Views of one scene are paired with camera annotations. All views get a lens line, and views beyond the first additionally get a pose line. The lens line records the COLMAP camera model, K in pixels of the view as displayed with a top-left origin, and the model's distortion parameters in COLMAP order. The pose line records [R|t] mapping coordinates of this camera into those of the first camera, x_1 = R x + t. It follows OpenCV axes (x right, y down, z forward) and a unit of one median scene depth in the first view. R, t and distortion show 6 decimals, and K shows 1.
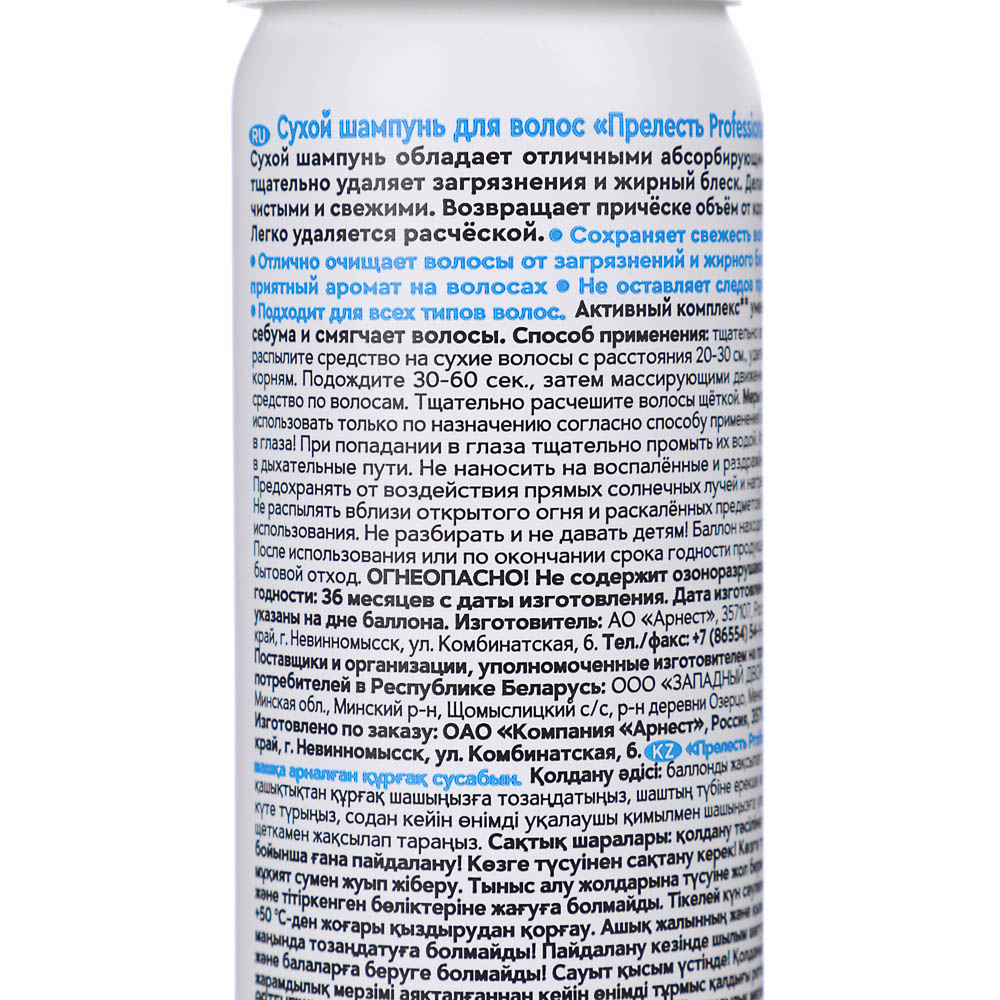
lens RADIAL K [[6522.9, 0, 499.7], [0, 6522.9, 501.3], [0, 0, 1]] dist [0.641445, 0.000000]
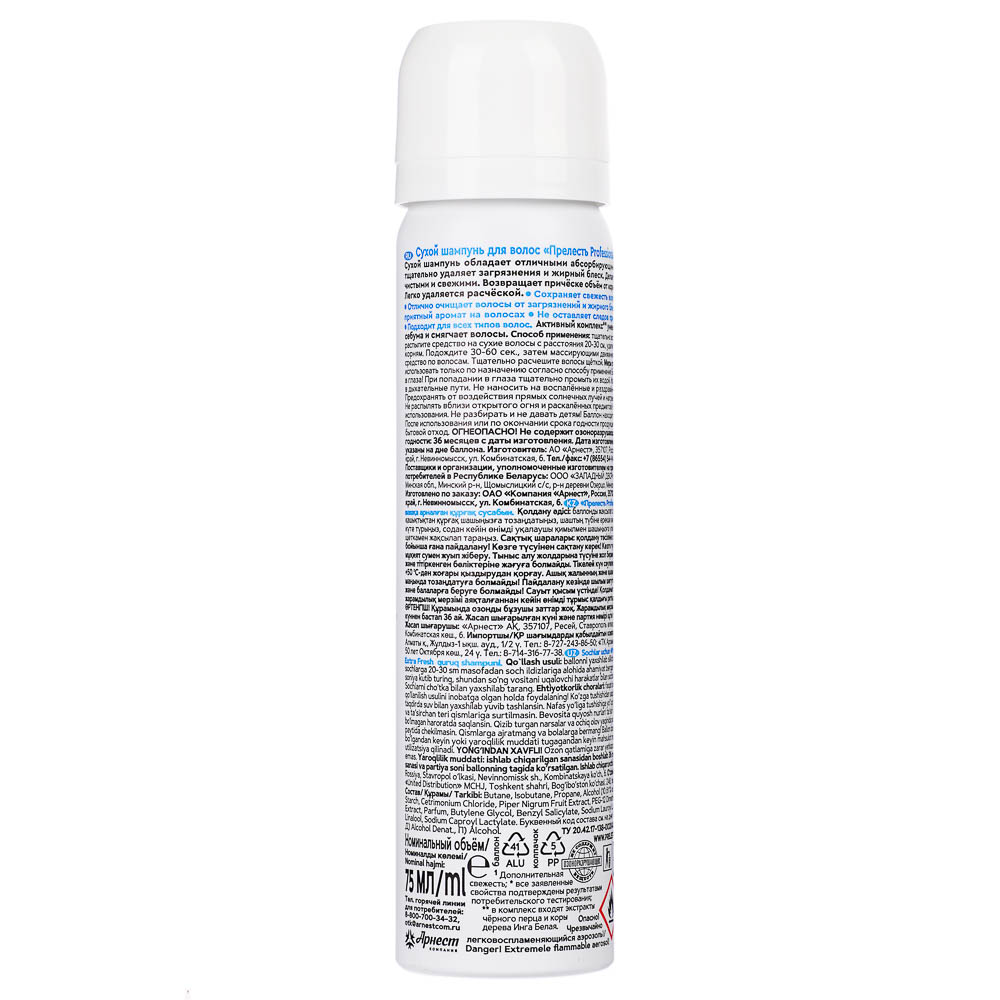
lens RADIAL K [[5020.2, 0, 500.2], [0, 5020.2, 499.4], [0, 0, 1]] dist [0.070456, 0.000000]
pose [[0.999997, 0.002478, -0.000484, -0.001004], [-0.002493, 0.999403, -0.034466, 0.102801], [0.000399, 0.034467, 0.999406, -0.905089]]
